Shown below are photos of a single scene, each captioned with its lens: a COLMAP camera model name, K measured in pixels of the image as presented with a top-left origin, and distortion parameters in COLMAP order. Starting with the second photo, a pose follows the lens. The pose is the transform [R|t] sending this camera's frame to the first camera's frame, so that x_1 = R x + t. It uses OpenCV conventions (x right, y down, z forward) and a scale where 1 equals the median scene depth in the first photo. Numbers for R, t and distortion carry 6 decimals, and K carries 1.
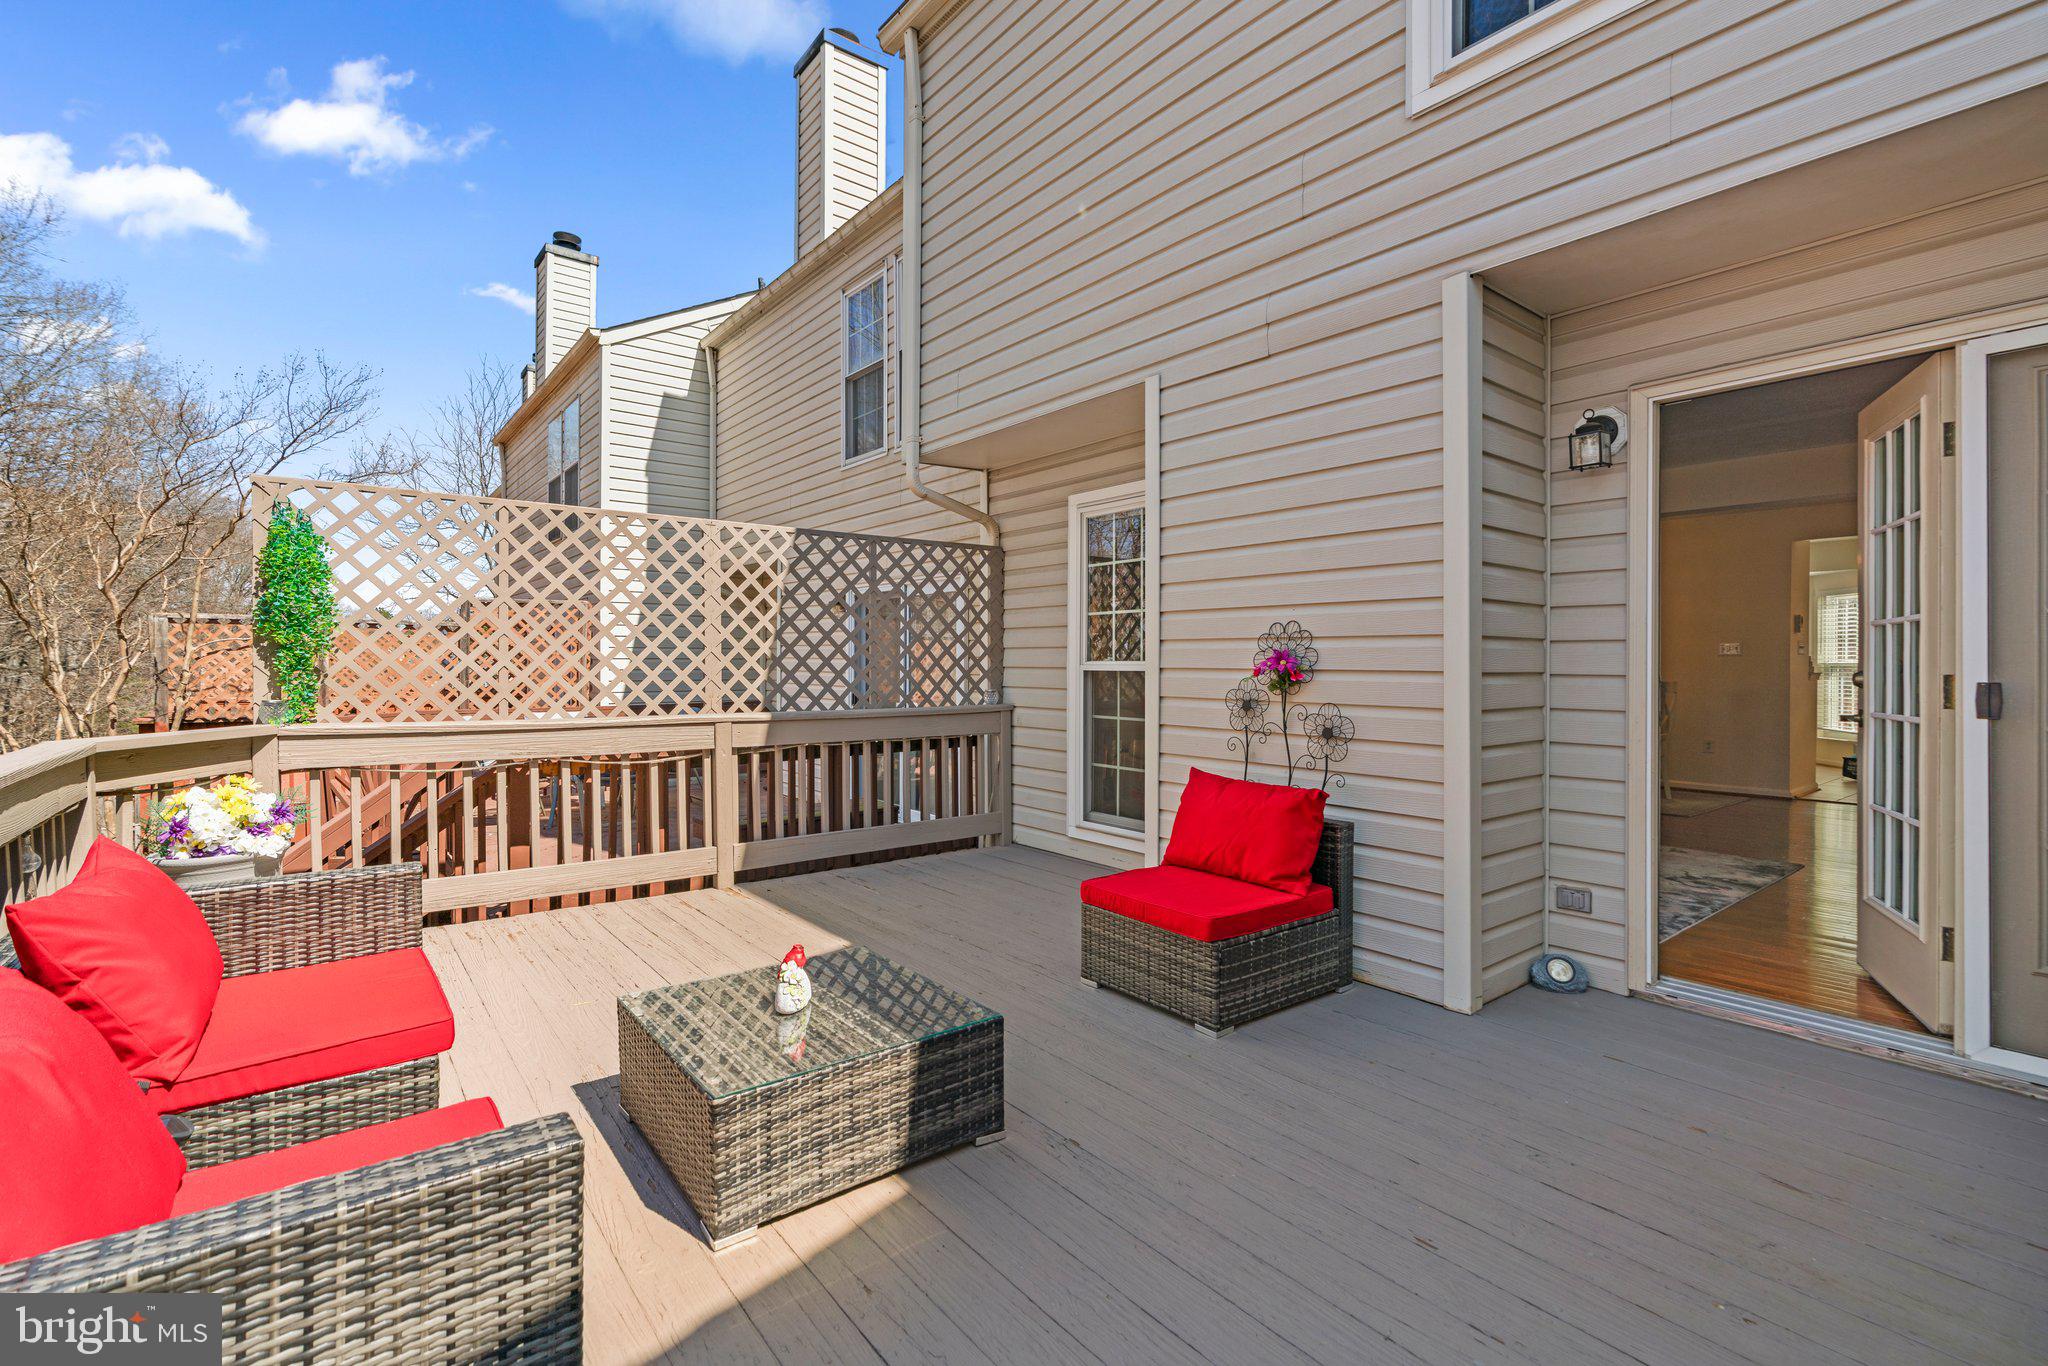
lens RADIAL K [[928.6, 0, 1024.0], [0, 928.6, 683.0], [0, 0, 1]] dist [-0.002926, -0.000140]
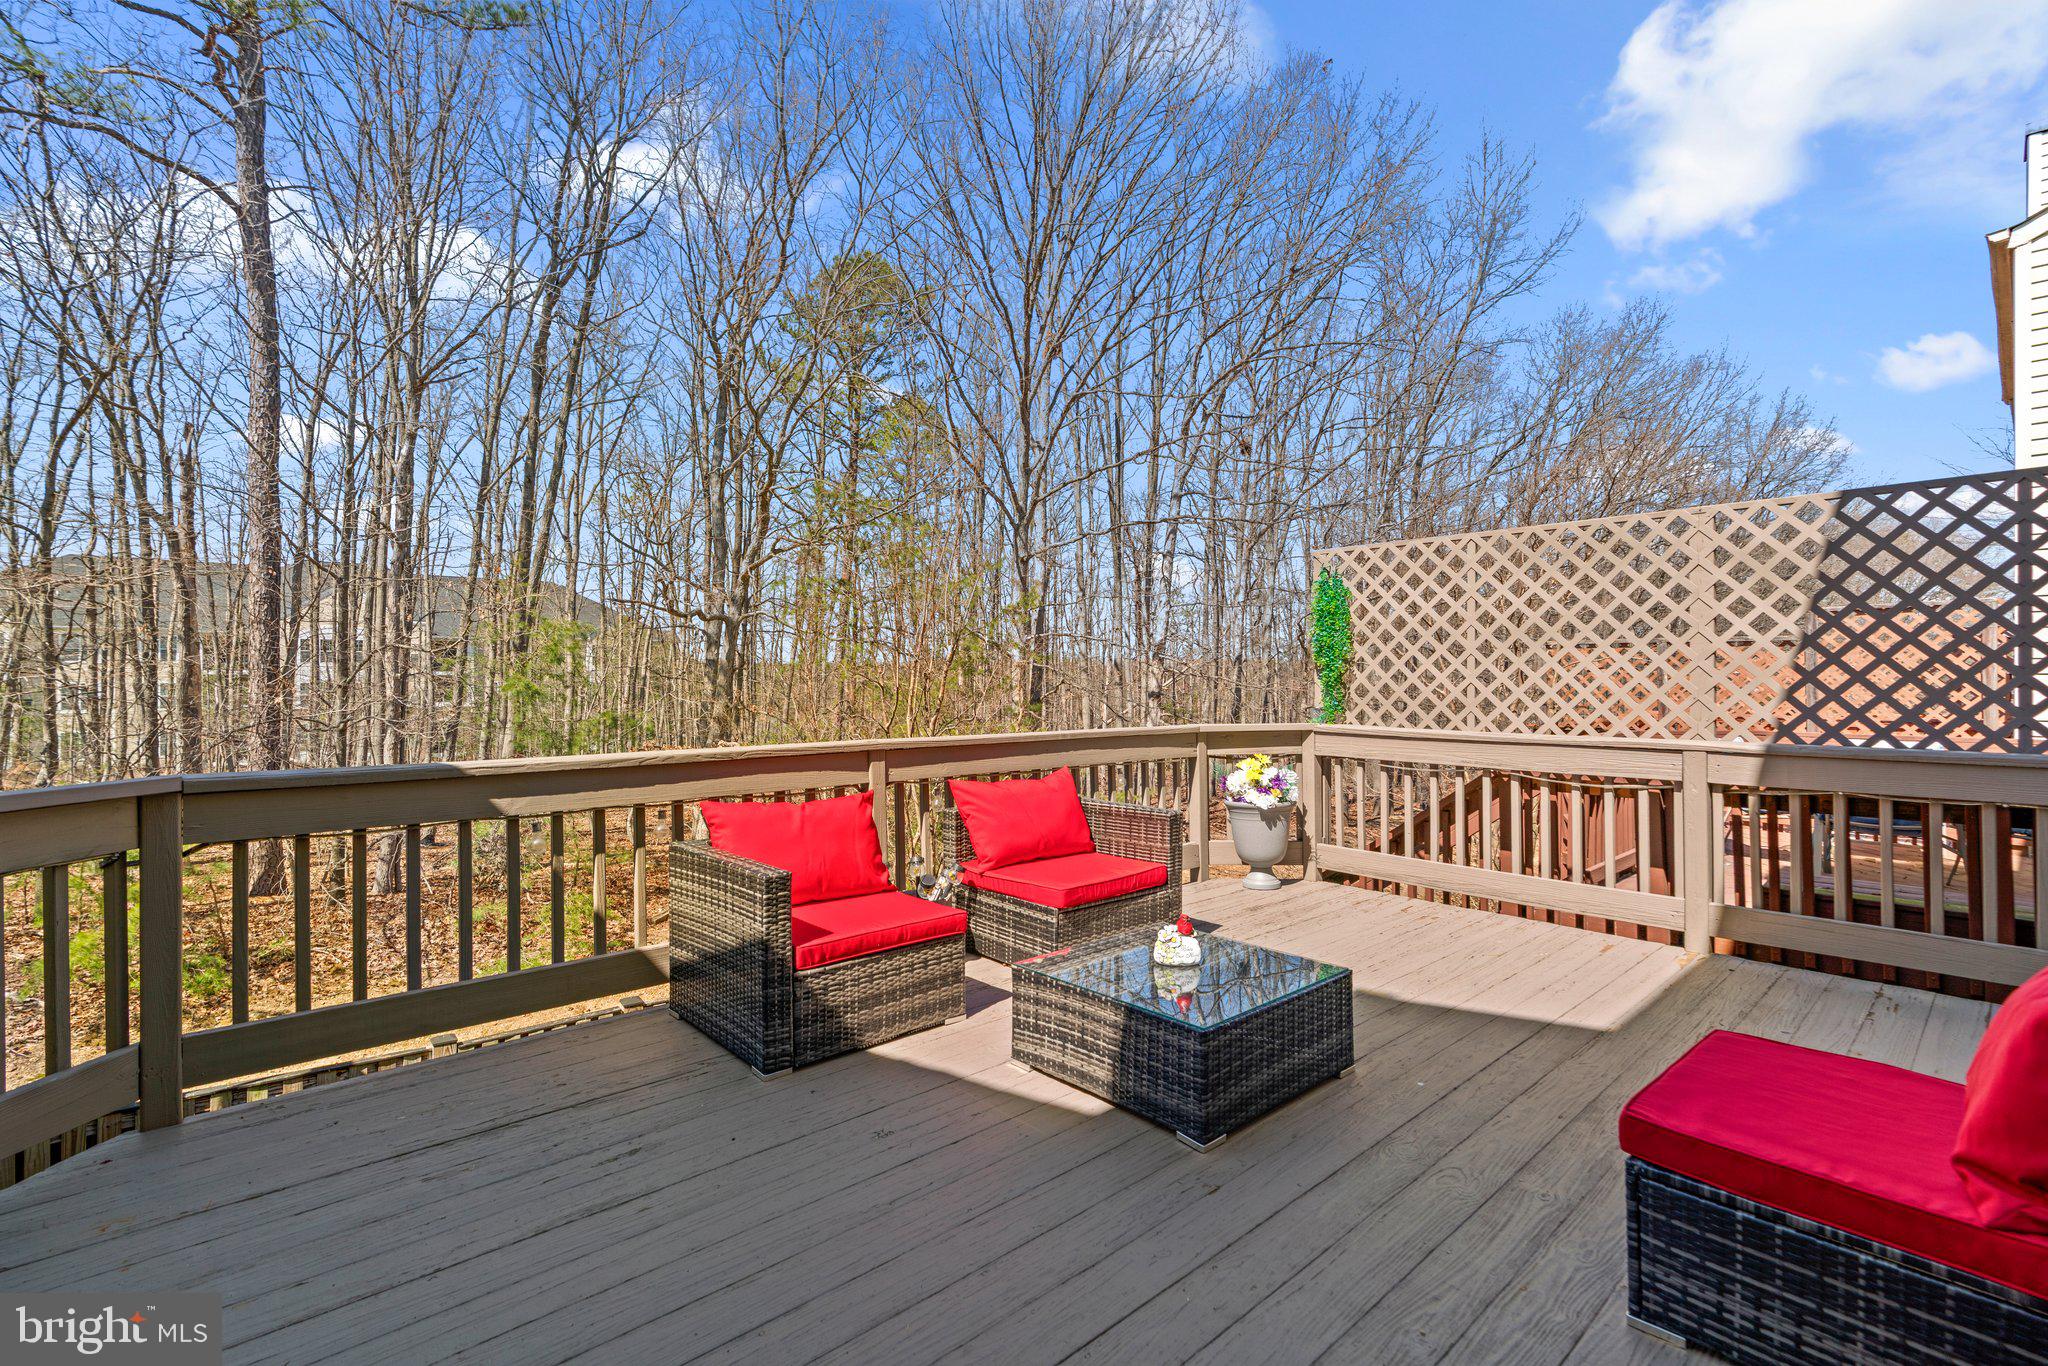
lens RADIAL K [[928.6, 0, 1024.0], [0, 928.6, 683.0], [0, 0, 1]] dist [-0.002926, -0.000140]
pose [[0.065196, 0.000221, -0.997872, 0.465644], [-0.019565, 0.999808, -0.001057, -0.005529], [0.997681, 0.019592, 0.065188, 0.354419]]
